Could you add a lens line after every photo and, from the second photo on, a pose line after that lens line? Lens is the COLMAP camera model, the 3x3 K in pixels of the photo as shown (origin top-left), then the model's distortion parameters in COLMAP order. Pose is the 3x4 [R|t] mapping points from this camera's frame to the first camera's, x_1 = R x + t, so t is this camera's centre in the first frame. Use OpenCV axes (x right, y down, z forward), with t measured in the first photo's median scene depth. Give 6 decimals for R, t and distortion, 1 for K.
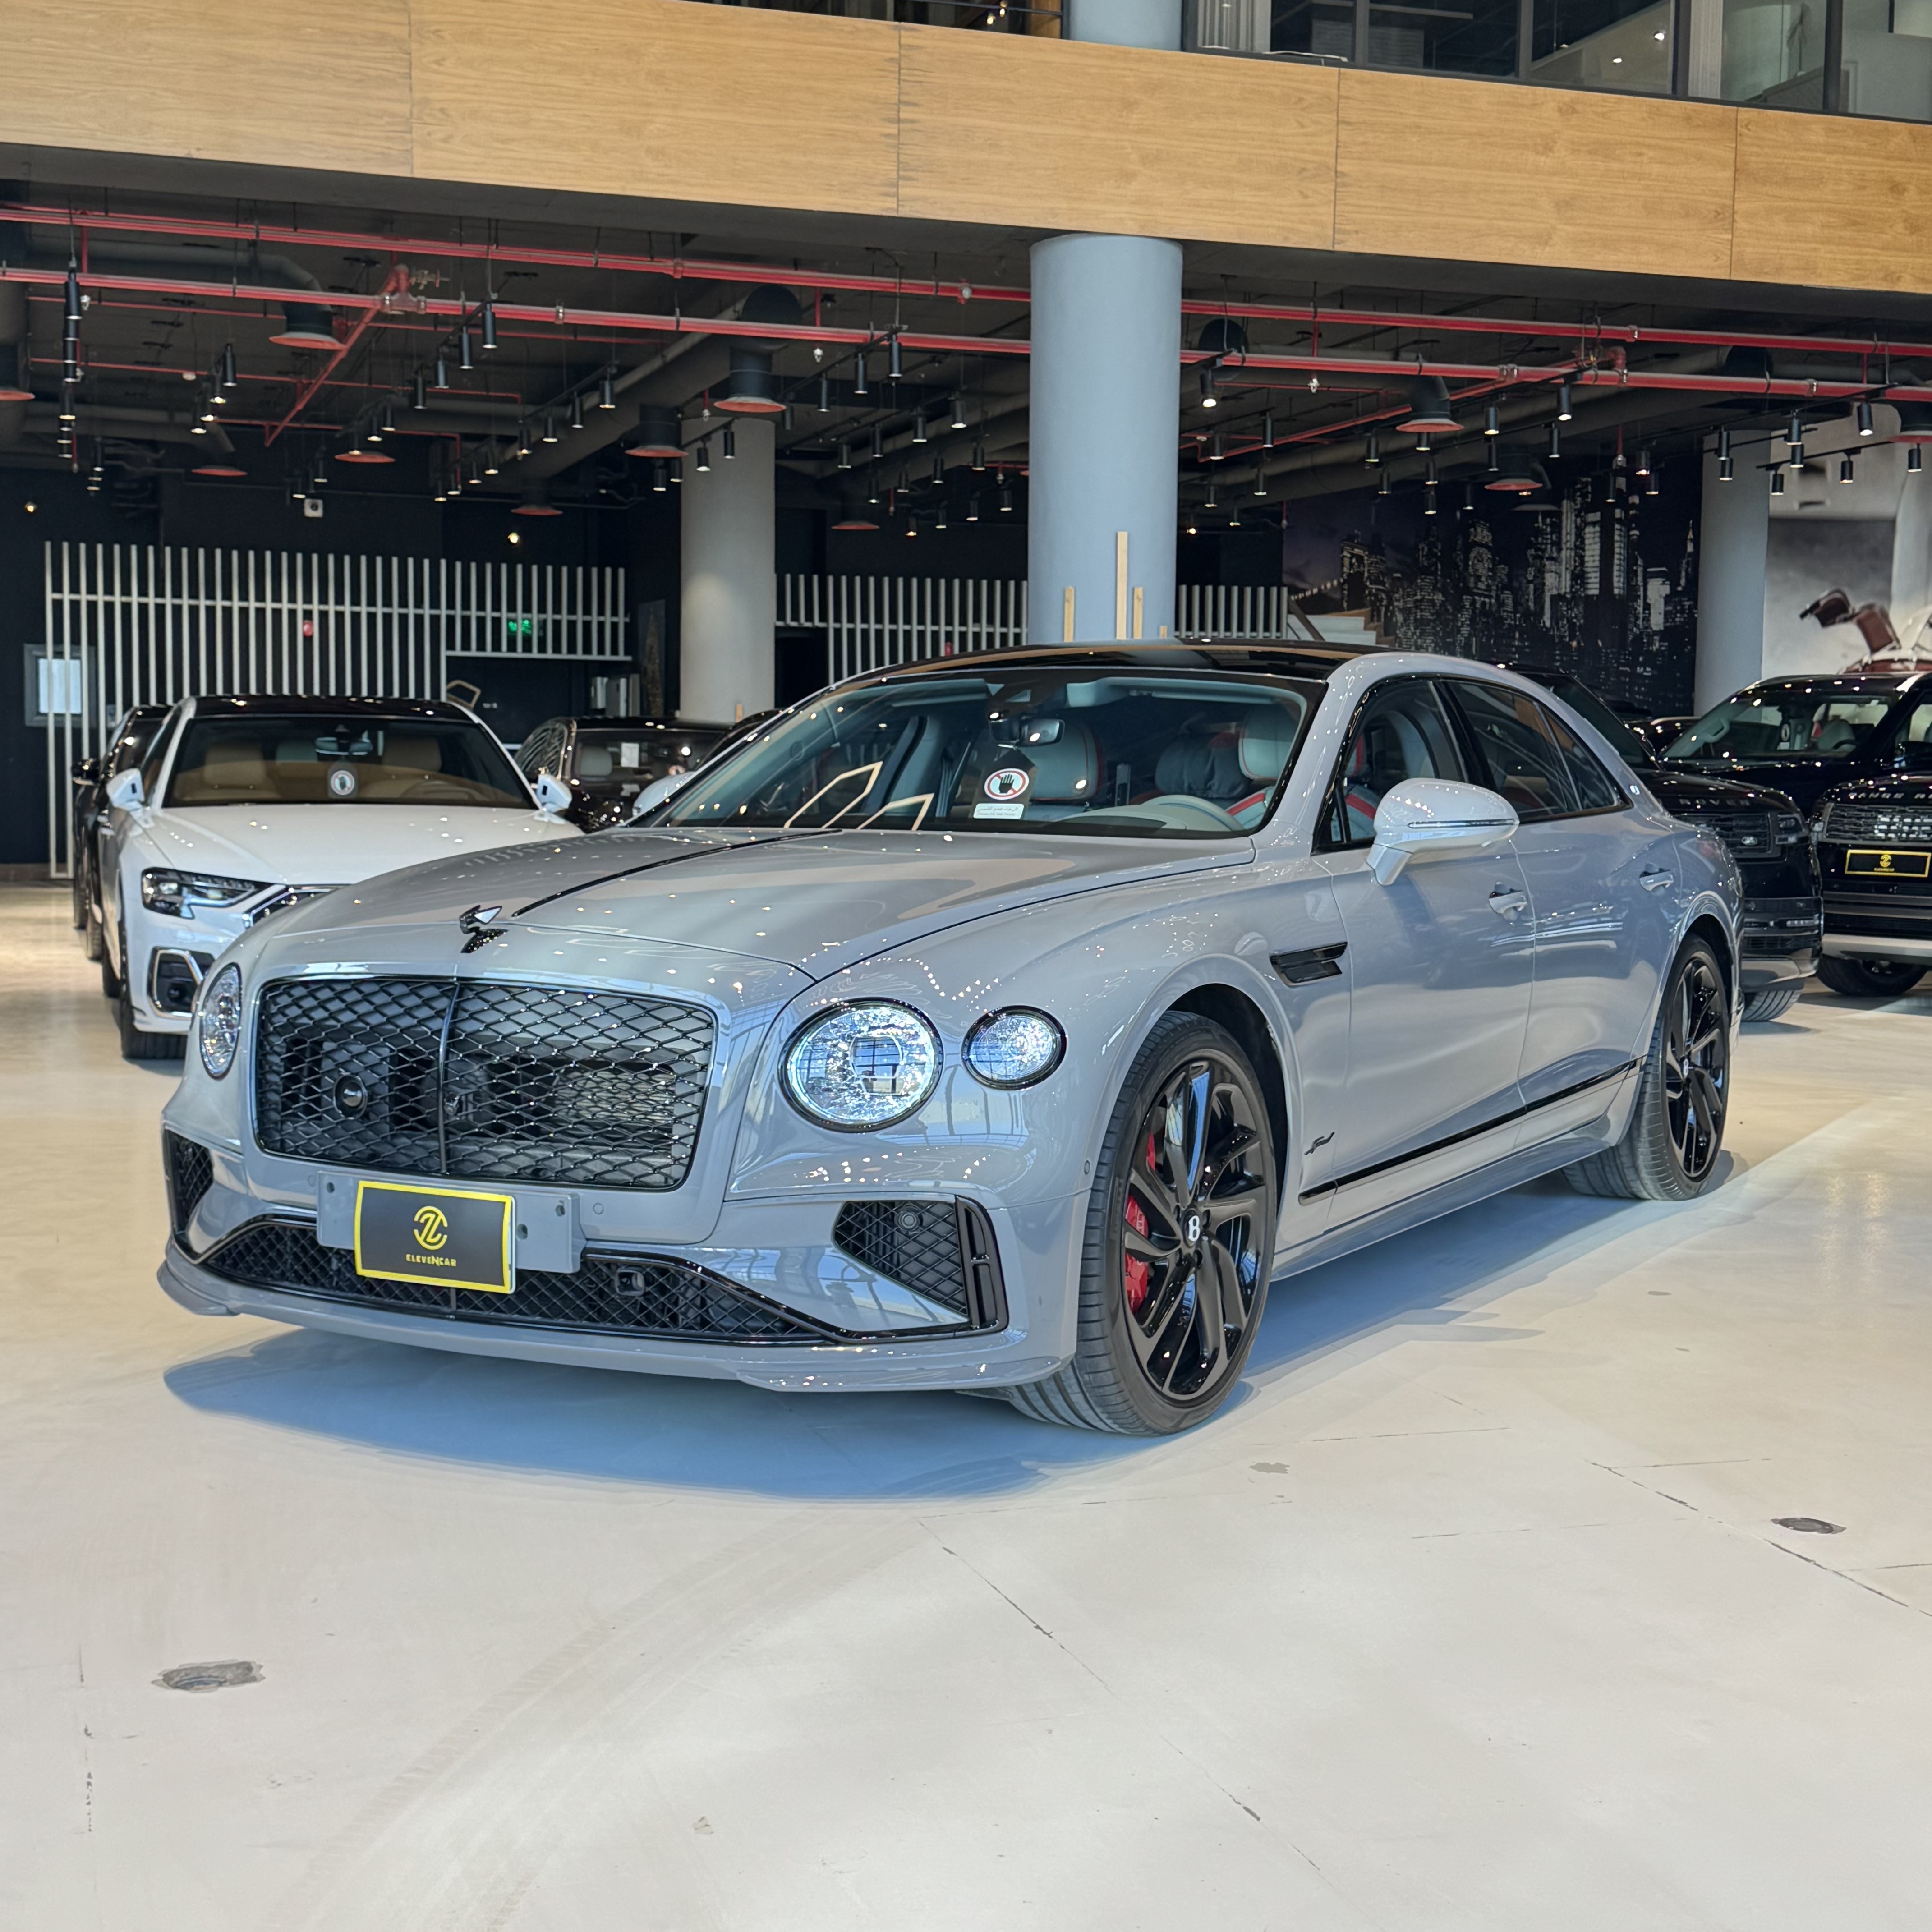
lens RADIAL K [[2724.1, 0, 972.1], [0, 2724.1, 973.0], [0, 0, 1]] dist [0.091044, -0.070950]
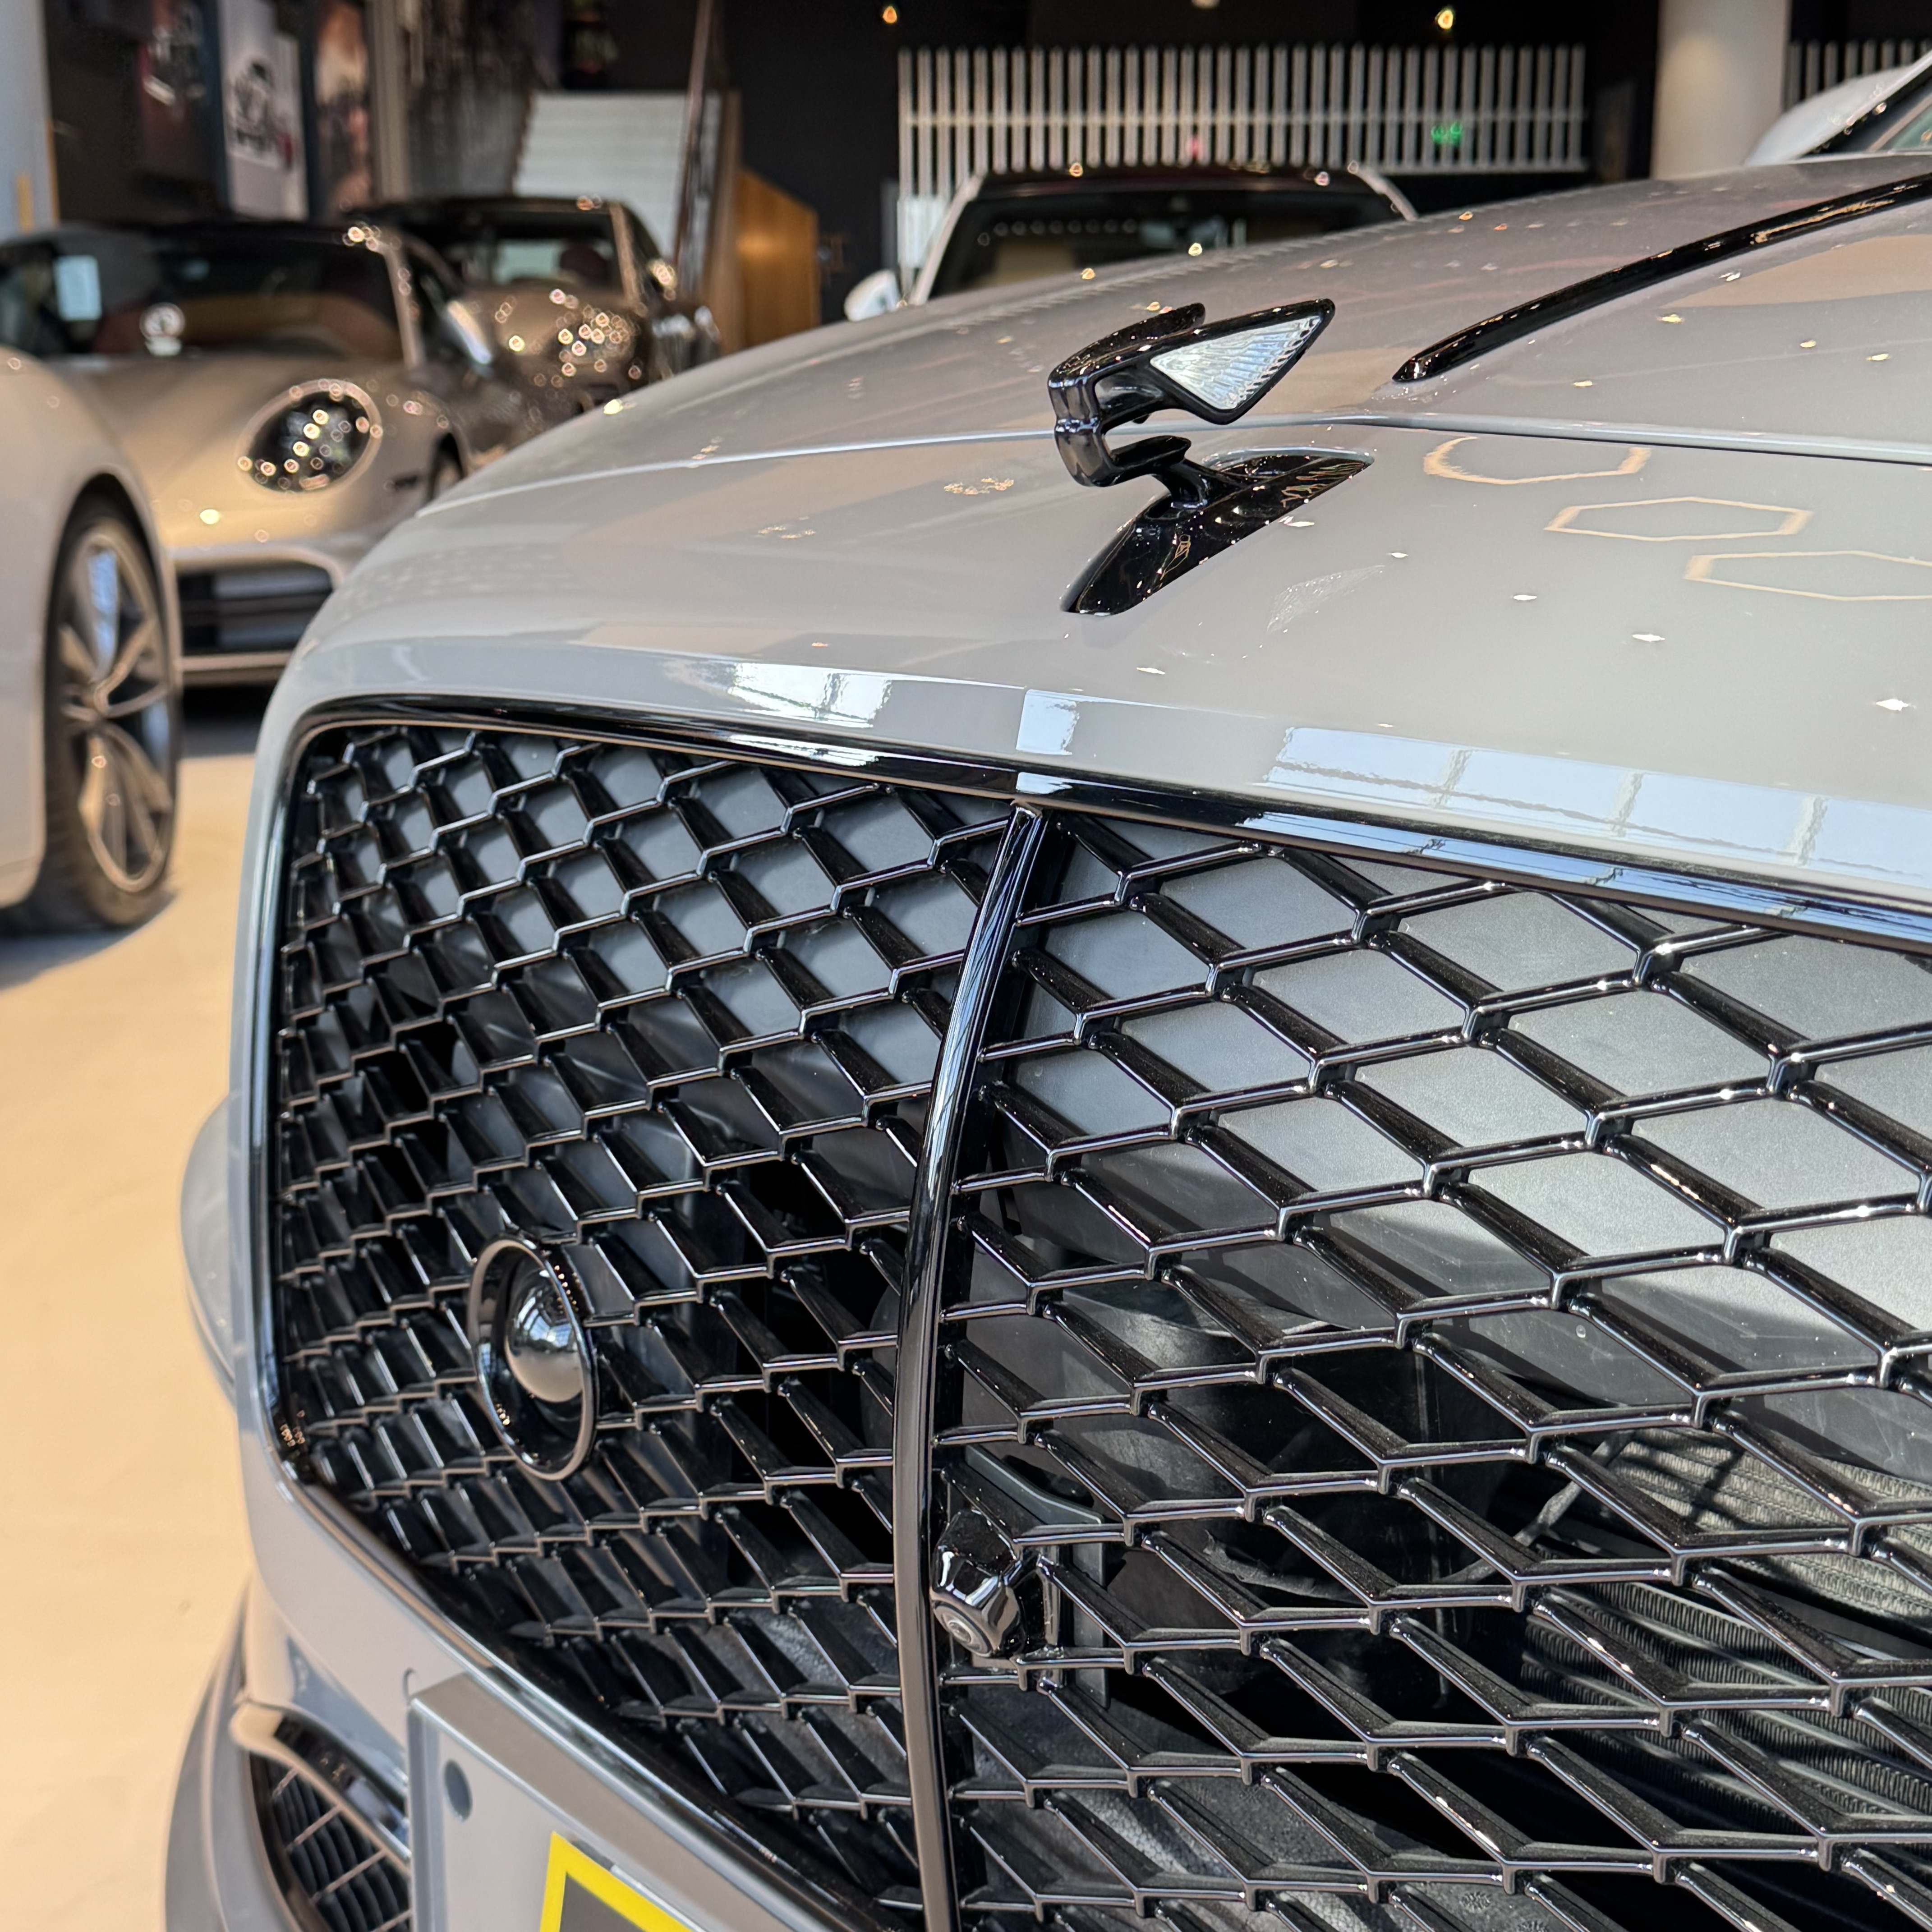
lens RADIAL K [[2724.1, 0, 972.1], [0, 2724.1, 973.0], [0, 0, 1]] dist [0.091044, -0.070950]
pose [[0.946305, 0.050011, -0.319384, -0.141220], [-0.001556, 0.988654, 0.150200, -0.010258], [0.323272, -0.141638, 0.935646, 0.851734]]
